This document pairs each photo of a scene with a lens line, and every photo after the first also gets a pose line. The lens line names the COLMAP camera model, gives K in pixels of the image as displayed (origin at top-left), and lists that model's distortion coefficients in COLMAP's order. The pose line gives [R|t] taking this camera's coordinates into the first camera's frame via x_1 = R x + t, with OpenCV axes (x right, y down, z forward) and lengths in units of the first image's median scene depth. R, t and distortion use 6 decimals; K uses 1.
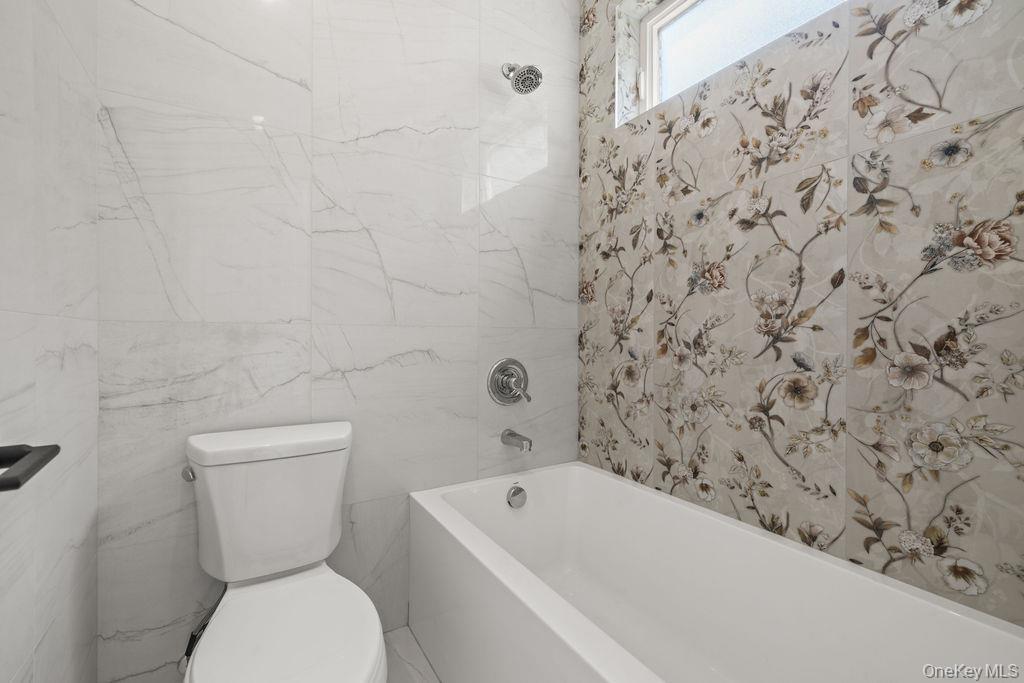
lens RADIAL K [[432.2, 0, 510.6], [0, 432.2, 337.5], [0, 0, 1]] dist [0.001256, 0.000106]
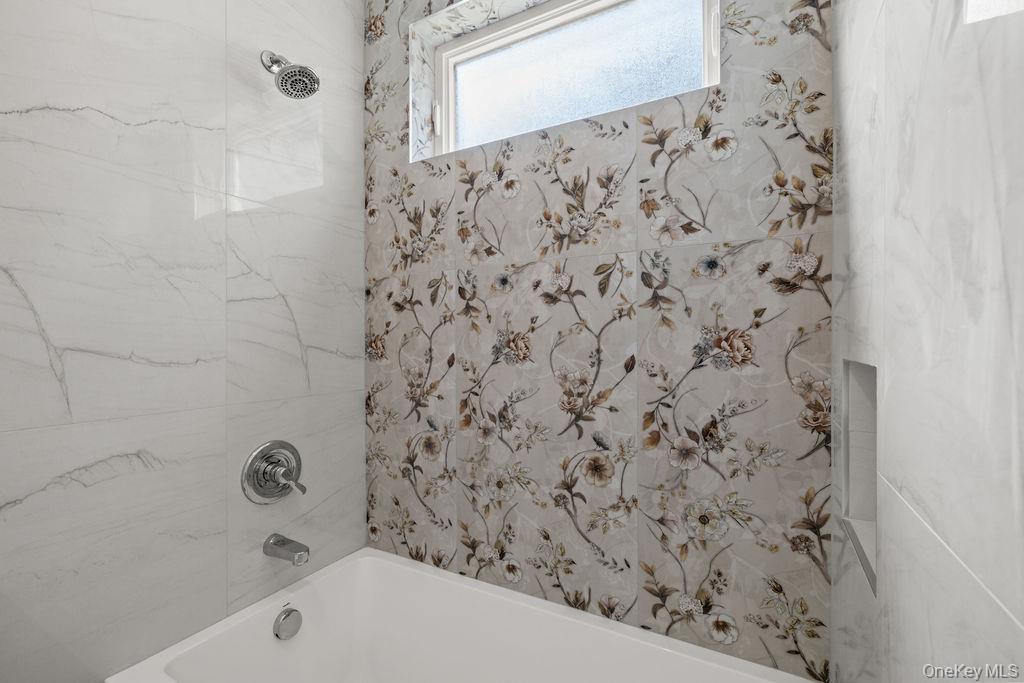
lens RADIAL K [[451.9, 0, 512.9], [0, 451.9, 343.3], [0, 0, 1]] dist [-0.008053, 0.000607]
pose [[0.873281, -0.007359, 0.487161, -0.028840], [0.008816, 0.999961, -0.000698, -0.160389], [-0.487137, 0.004905, 0.873312, 0.145733]]
